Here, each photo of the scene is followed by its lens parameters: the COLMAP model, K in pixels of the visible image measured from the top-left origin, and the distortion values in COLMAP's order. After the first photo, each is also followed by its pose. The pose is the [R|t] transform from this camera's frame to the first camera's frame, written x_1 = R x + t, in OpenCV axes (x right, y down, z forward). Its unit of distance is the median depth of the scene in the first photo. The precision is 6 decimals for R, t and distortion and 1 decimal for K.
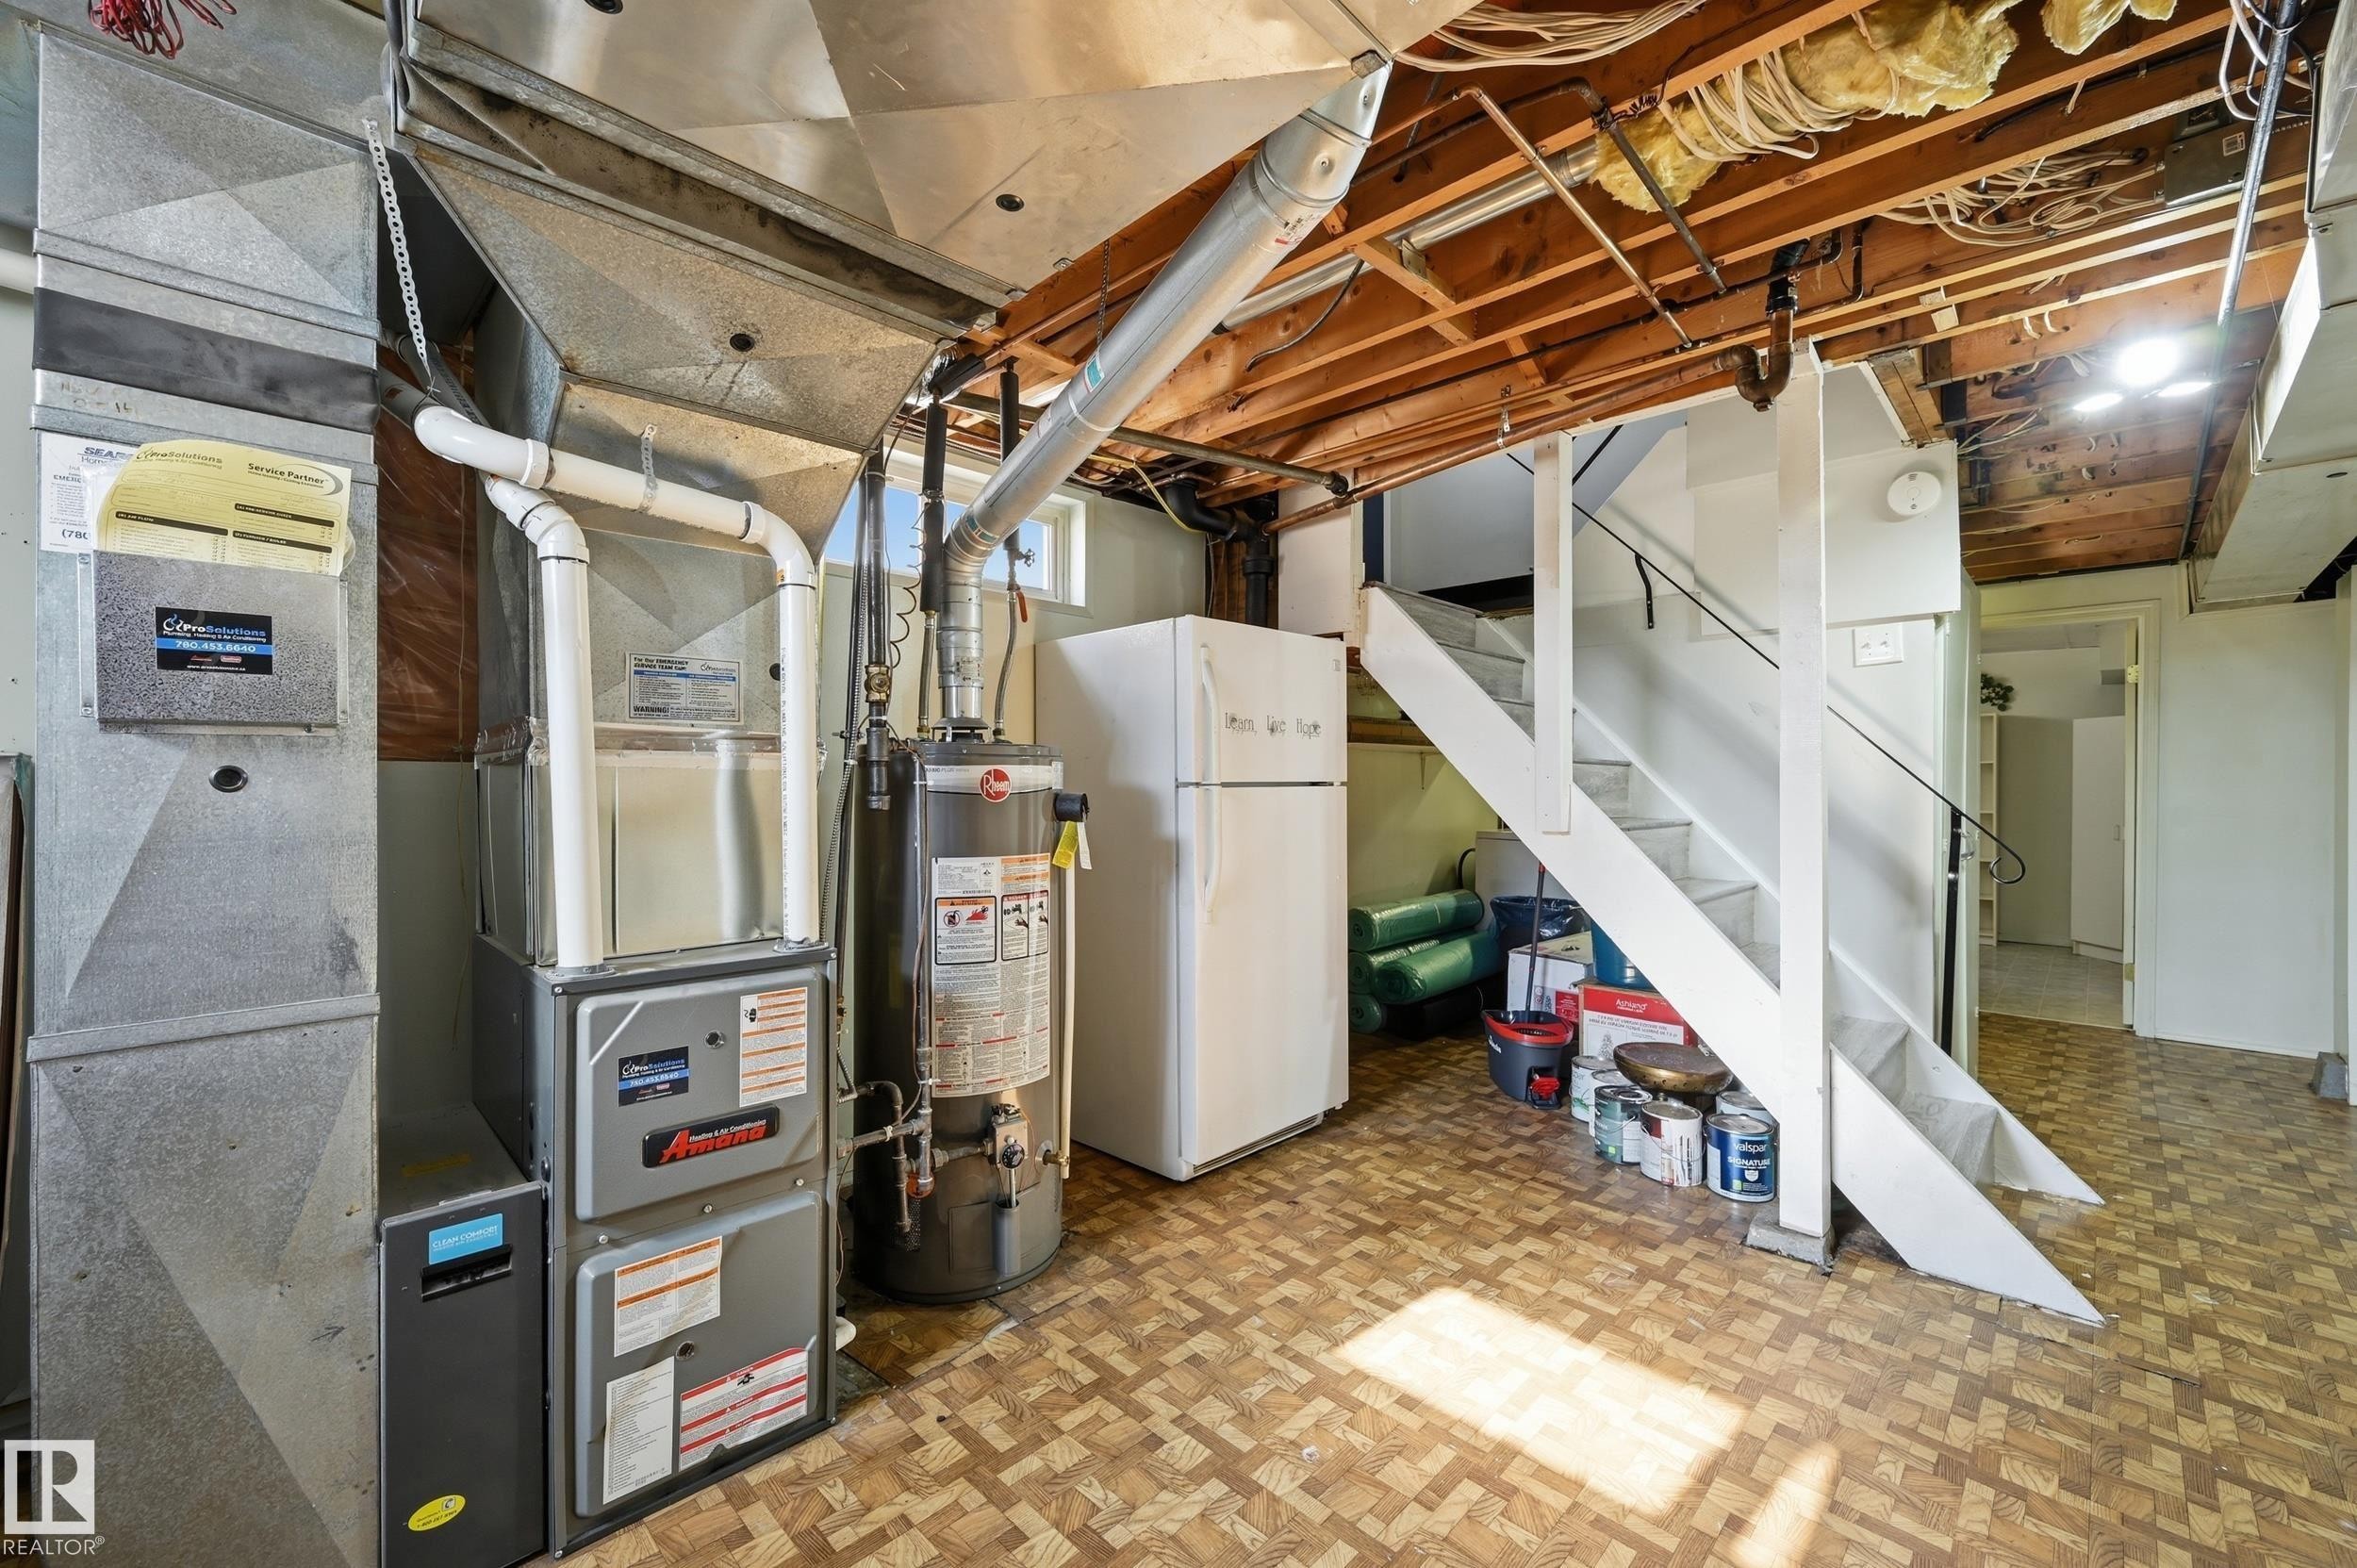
lens RADIAL K [[943.5, 0, 1177.2], [0, 943.5, 789.9], [0, 0, 1]] dist [0.002357, 0.000175]
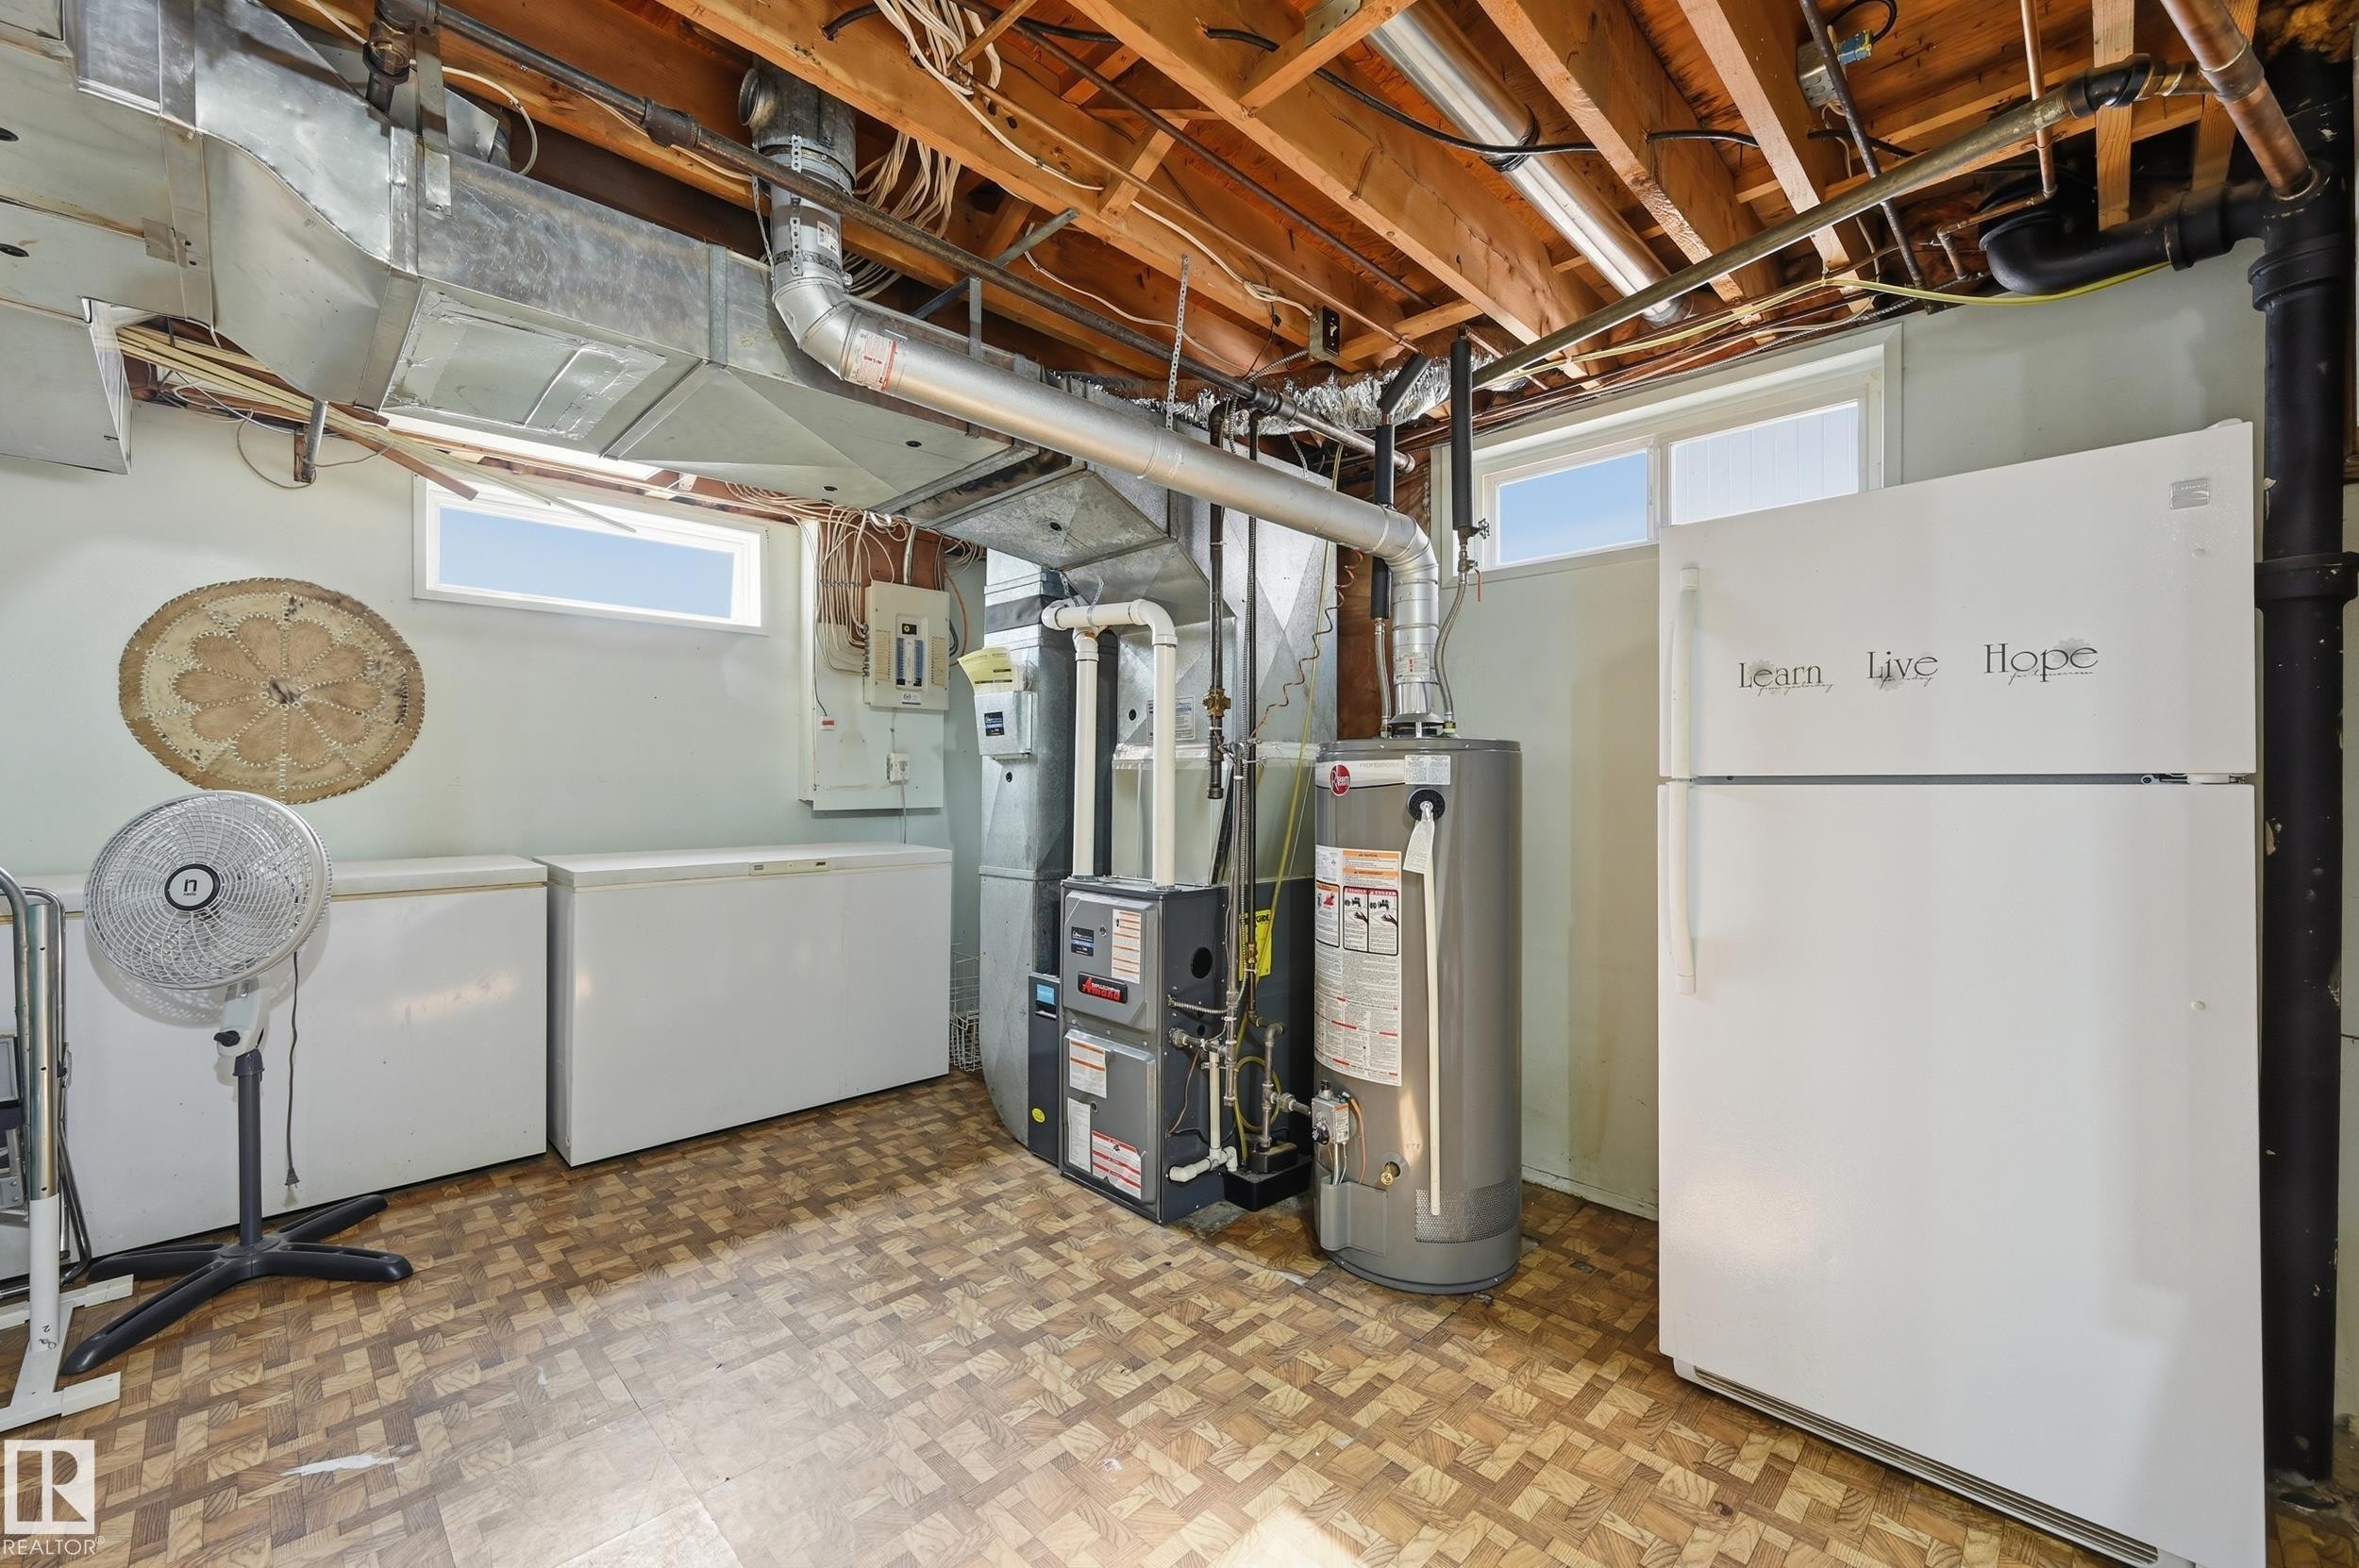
lens RADIAL K [[944.1, 0, 1178.4], [0, 944.1, 778.6], [0, 0, 1]] dist [0.002357, 0.000175]
pose [[-0.001392, -0.003771, -0.999992, 0.960959], [-0.009150, 0.999951, -0.003758, -0.001237], [0.999957, 0.009145, -0.001427, 0.915329]]
